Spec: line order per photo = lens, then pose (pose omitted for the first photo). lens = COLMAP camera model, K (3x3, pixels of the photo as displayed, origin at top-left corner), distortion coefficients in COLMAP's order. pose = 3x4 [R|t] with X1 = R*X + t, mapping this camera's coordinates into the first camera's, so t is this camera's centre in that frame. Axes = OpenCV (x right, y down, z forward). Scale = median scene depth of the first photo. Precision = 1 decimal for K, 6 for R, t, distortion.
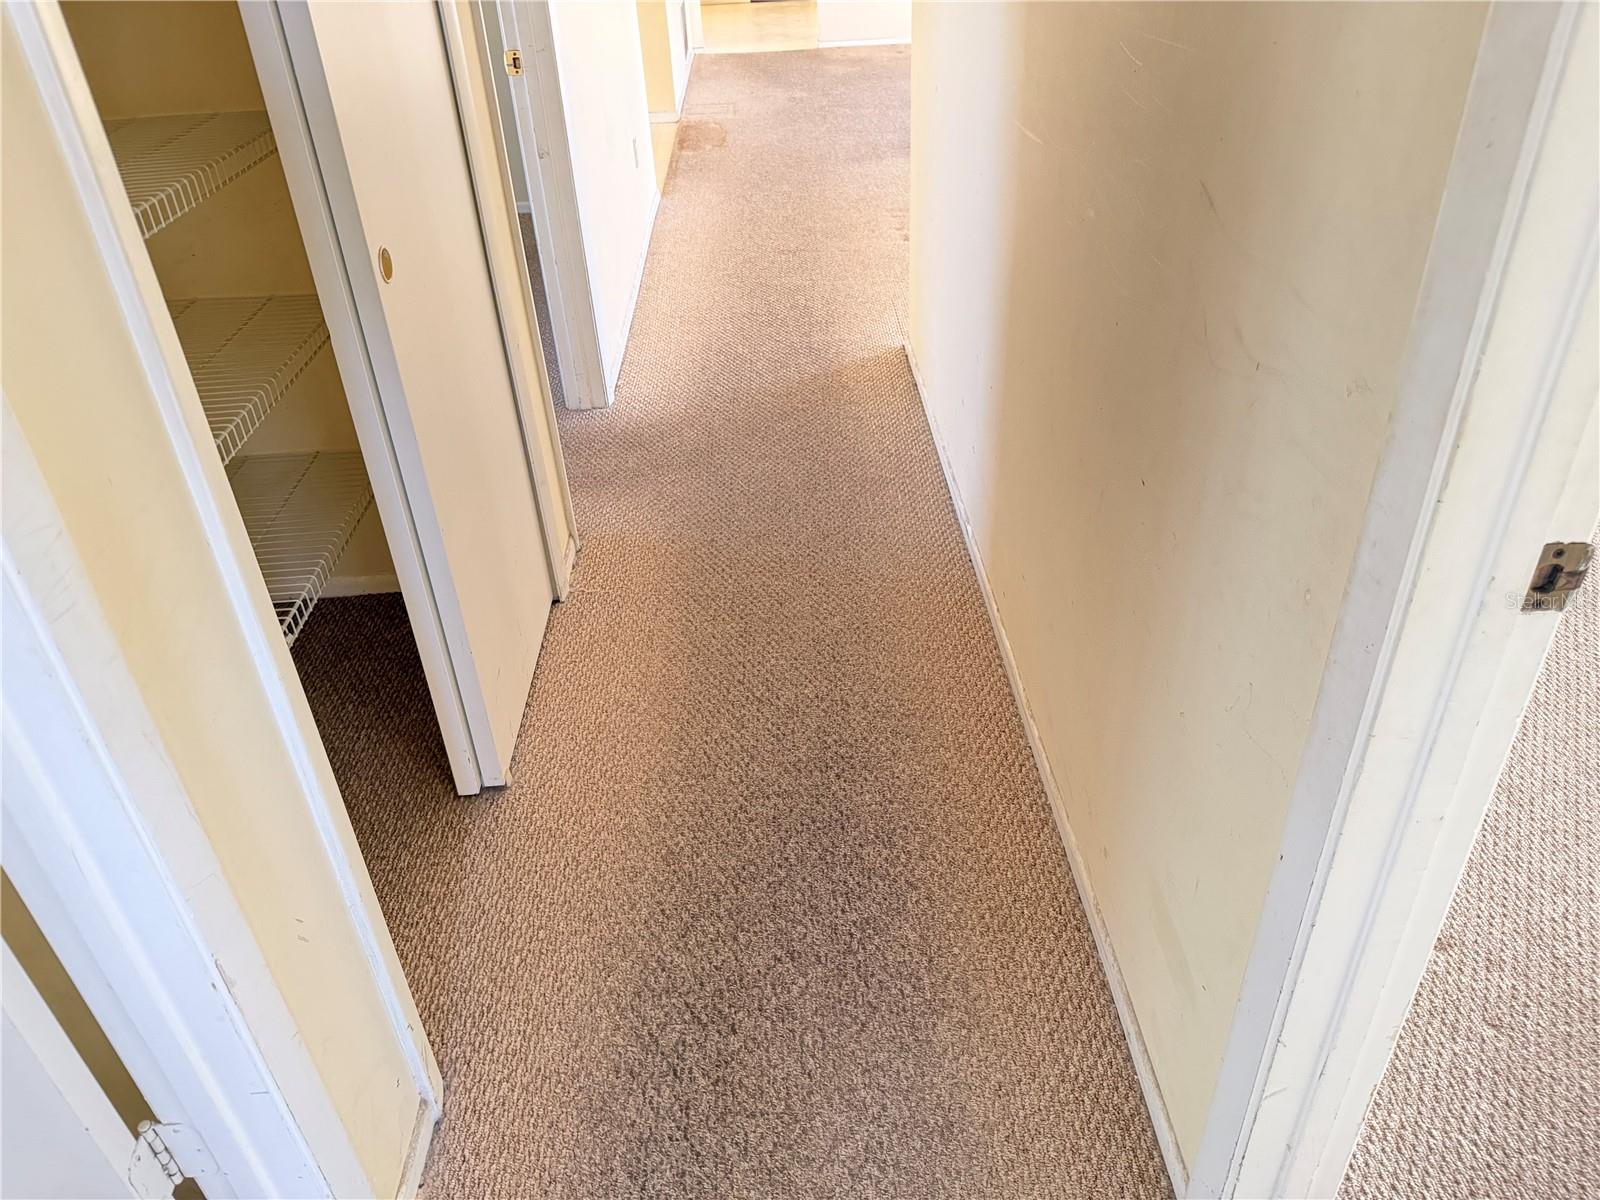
lens RADIAL K [[1129.3, 0, 800.6], [0, 1129.3, 602.2], [0, 0, 1]] dist [-0.006222, -0.004298]
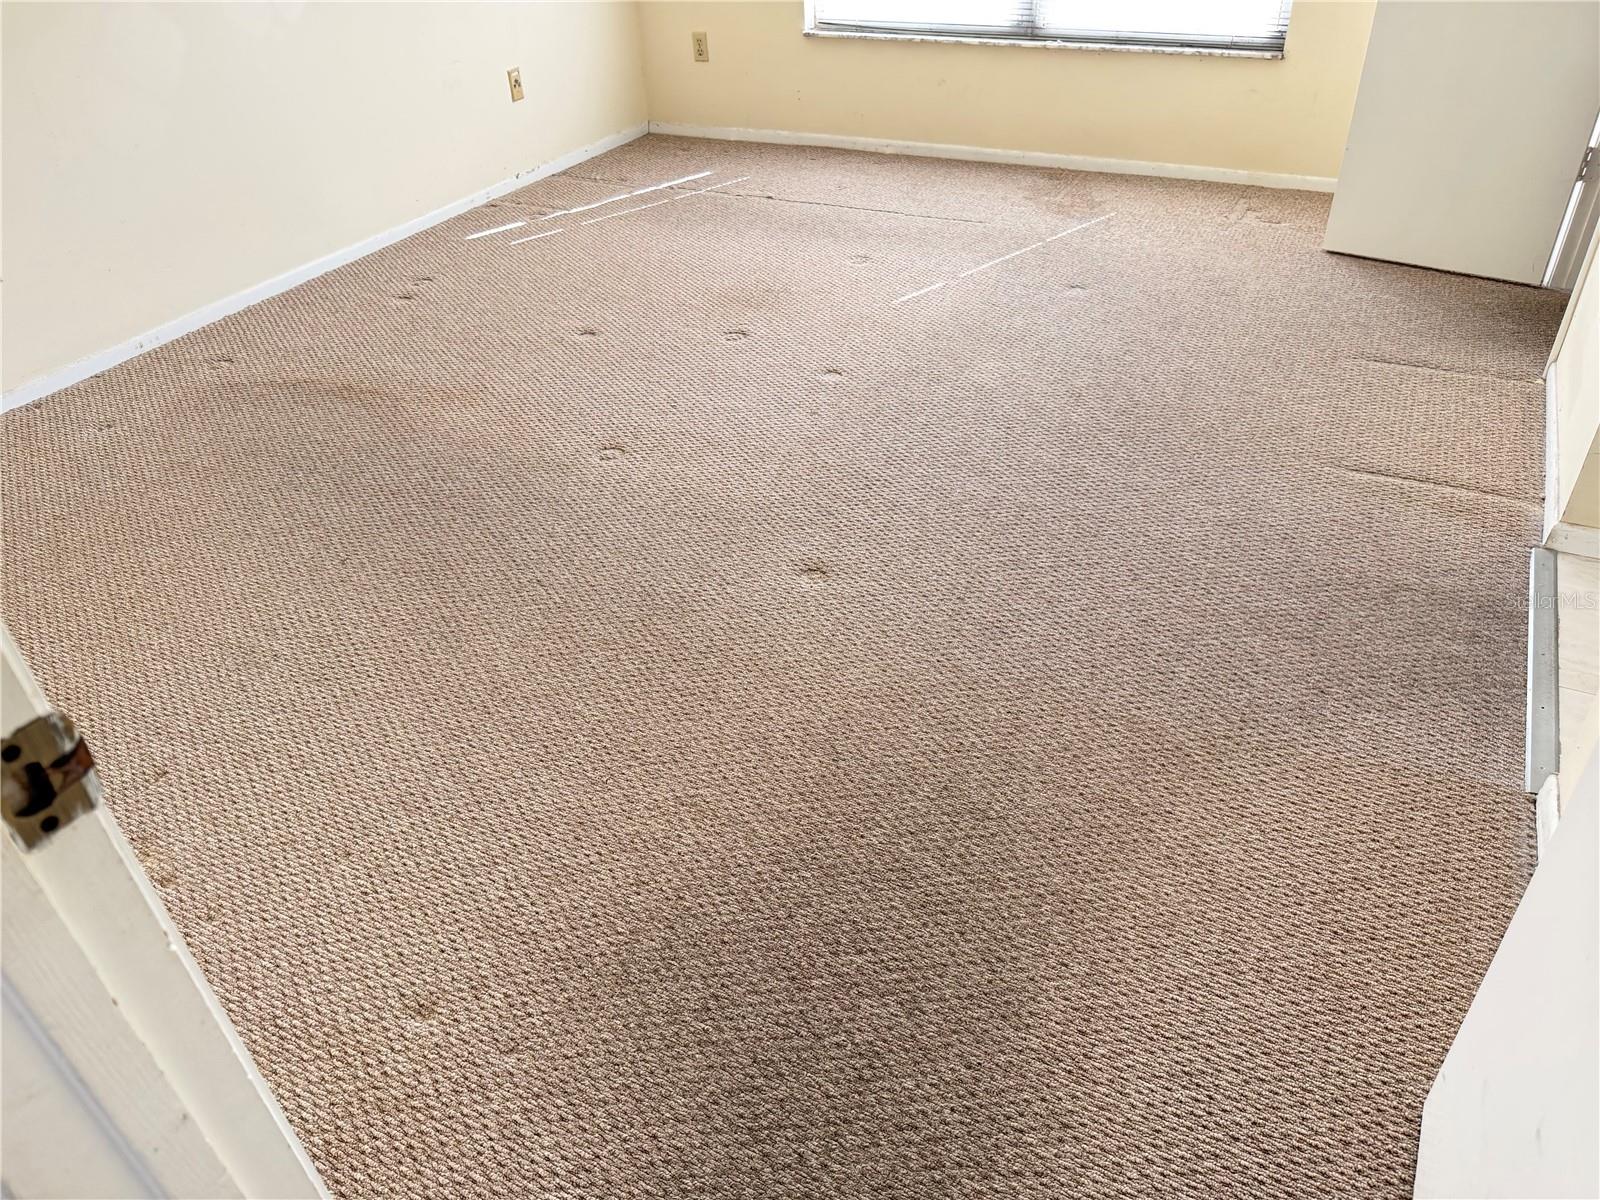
lens RADIAL K [[1129.3, 0, 802.6], [0, 1129.3, 599.1], [0, 0, 1]] dist [-0.006222, -0.004298]
pose [[0.495087, -0.481798, 0.723021, 0.257967], [0.496030, 0.839956, 0.220064, -0.018518], [-0.713332, 0.249689, 0.654837, 0.141764]]
